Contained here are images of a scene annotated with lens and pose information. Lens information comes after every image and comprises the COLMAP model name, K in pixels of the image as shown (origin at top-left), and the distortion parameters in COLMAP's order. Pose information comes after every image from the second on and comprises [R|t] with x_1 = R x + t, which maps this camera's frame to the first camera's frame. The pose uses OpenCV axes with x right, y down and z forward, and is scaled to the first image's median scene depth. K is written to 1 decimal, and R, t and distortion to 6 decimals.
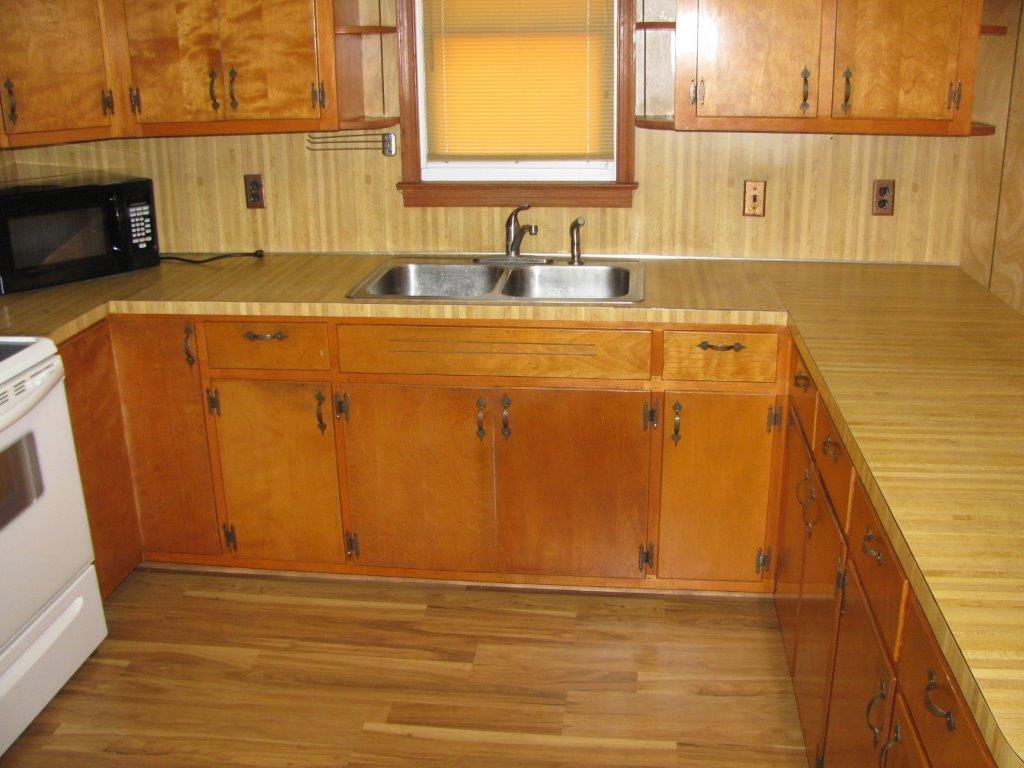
lens RADIAL K [[1048.8, 0, 533.4], [0, 1048.8, 384.3], [0, 0, 1]] dist [-0.224000, 0.263492]
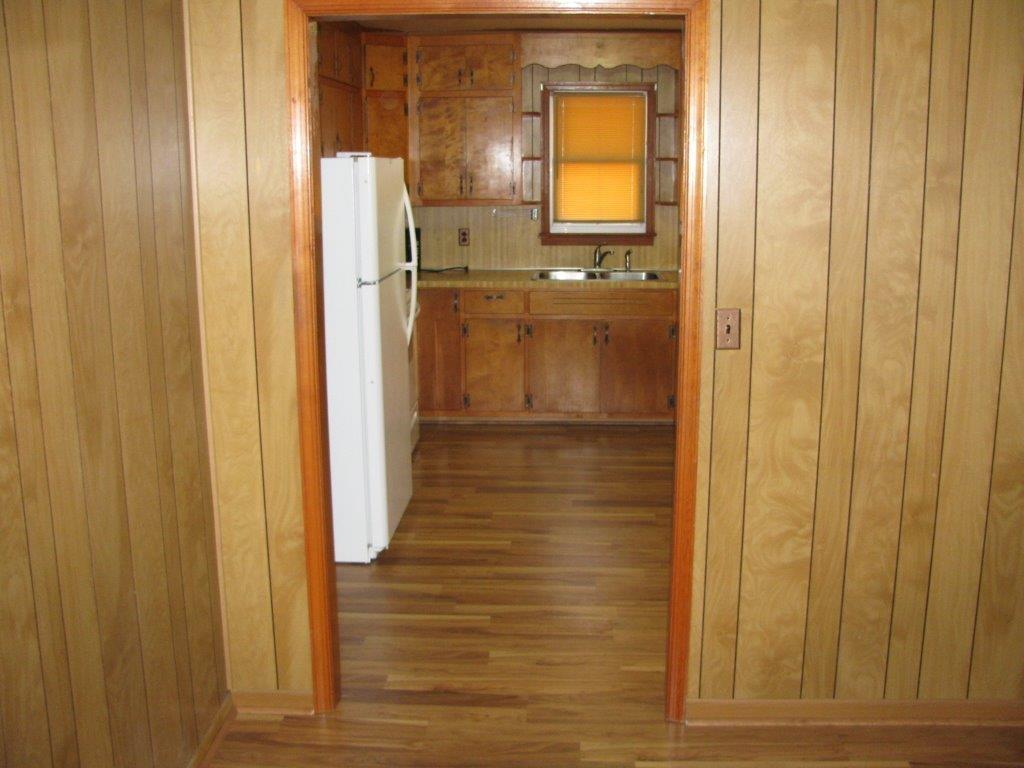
lens RADIAL K [[1048.8, 0, 533.4], [0, 1048.8, 384.3], [0, 0, 1]] dist [-0.224000, 0.263492]
pose [[0.996445, -0.006994, 0.083956, -0.347662], [0.016518, 0.993425, -0.113287, 0.365162], [-0.082612, 0.114271, 0.990009, -1.091863]]
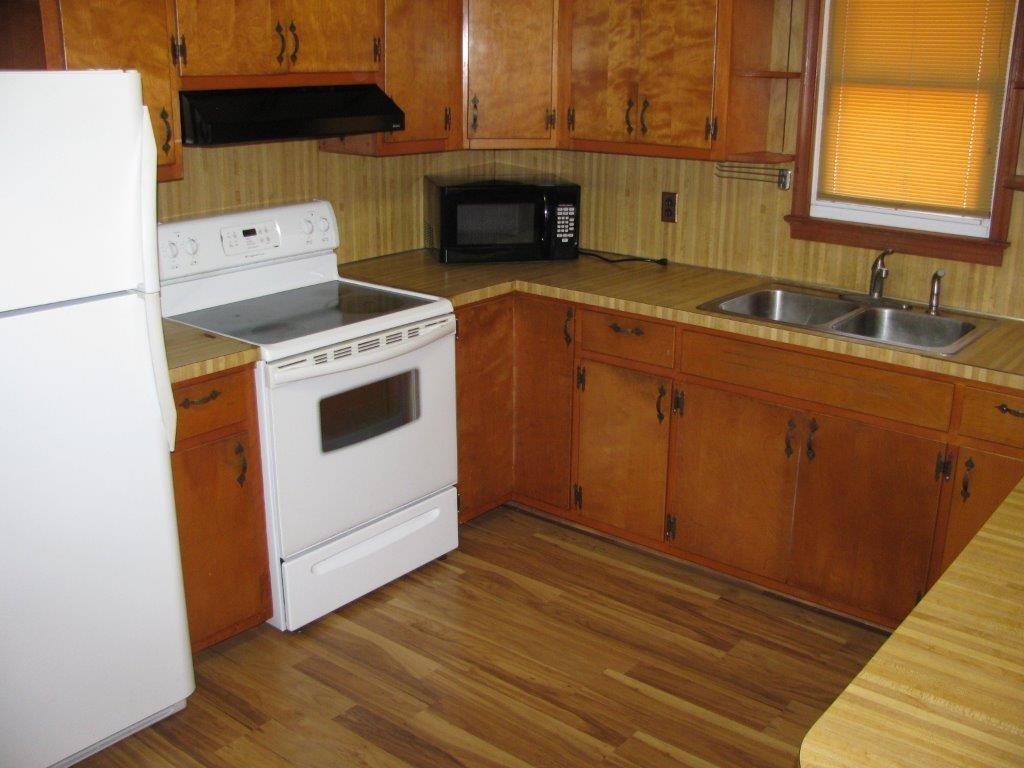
lens RADIAL K [[1048.8, 0, 533.4], [0, 1048.8, 384.3], [0, 0, 1]] dist [-0.224000, 0.263492]
pose [[0.842905, 0.182264, -0.506252, 0.247273], [-0.194181, 0.980516, 0.029702, -0.001014], [0.501802, 0.073269, 0.861874, -0.057103]]
